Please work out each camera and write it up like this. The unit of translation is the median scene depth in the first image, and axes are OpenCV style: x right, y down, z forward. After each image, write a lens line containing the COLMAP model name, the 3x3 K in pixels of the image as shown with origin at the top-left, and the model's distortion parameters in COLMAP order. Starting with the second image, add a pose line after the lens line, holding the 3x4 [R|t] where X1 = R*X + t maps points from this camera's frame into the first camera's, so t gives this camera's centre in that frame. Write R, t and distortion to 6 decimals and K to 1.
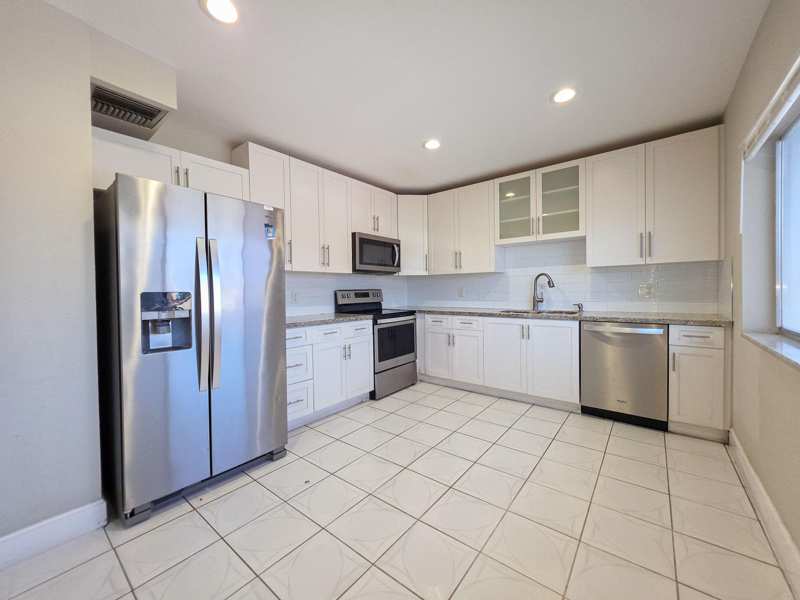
lens RADIAL K [[319.7, 0, 397.1], [0, 319.7, 296.7], [0, 0, 1]] dist [0.000318, -0.000157]
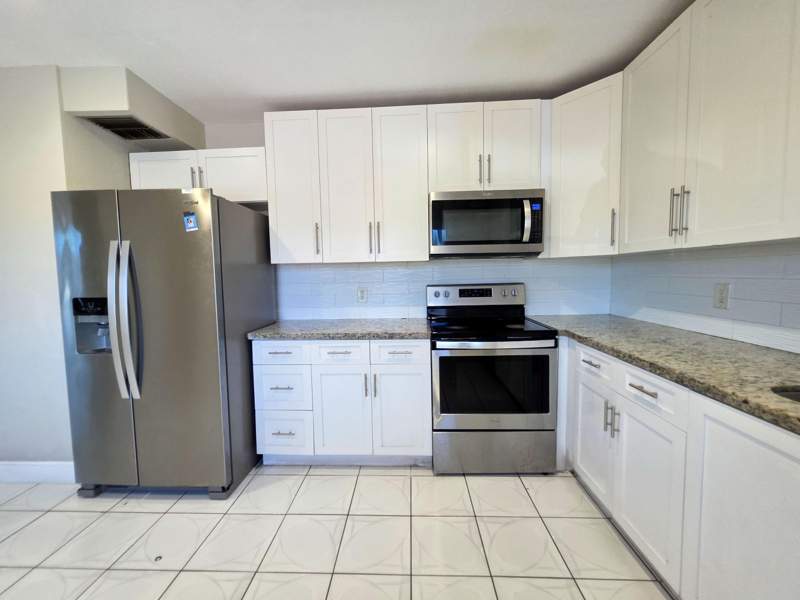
lens RADIAL K [[319.7, 0, 397.1], [0, 319.7, 296.7], [0, 0, 1]] dist [0.000318, -0.000157]
pose [[0.590280, 0.059237, -0.805022, 0.337132], [-0.005641, 0.997582, 0.069270, -0.045044], [0.807179, -0.036347, 0.589186, 0.576276]]
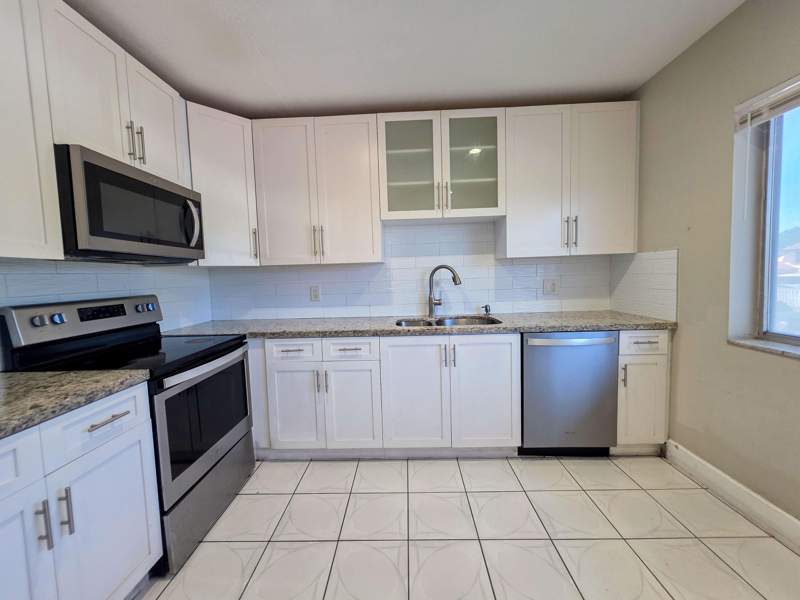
lens RADIAL K [[319.7, 0, 397.1], [0, 319.7, 296.7], [0, 0, 1]] dist [0.000318, -0.000157]
pose [[0.796525, -0.048163, 0.602684, -0.061033], [0.030877, 0.998762, 0.039007, -0.033750], [-0.603817, -0.012462, 0.797026, 0.487931]]
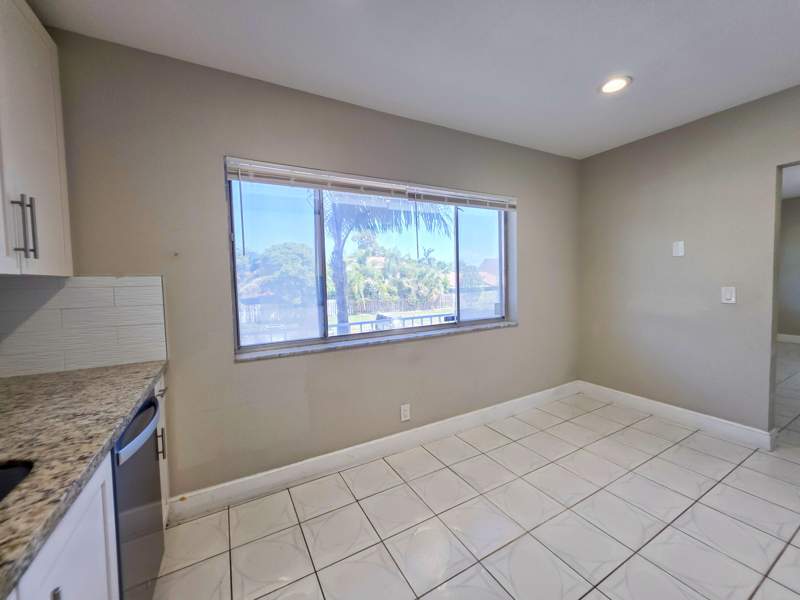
lens RADIAL K [[319.7, 0, 397.1], [0, 319.7, 296.7], [0, 0, 1]] dist [0.000318, -0.000157]
pose [[-0.922906, 0.020304, 0.384489, 0.154108], [0.049275, 0.996625, 0.065649, -0.062121], [-0.381858, 0.079534, -0.920792, 0.946221]]
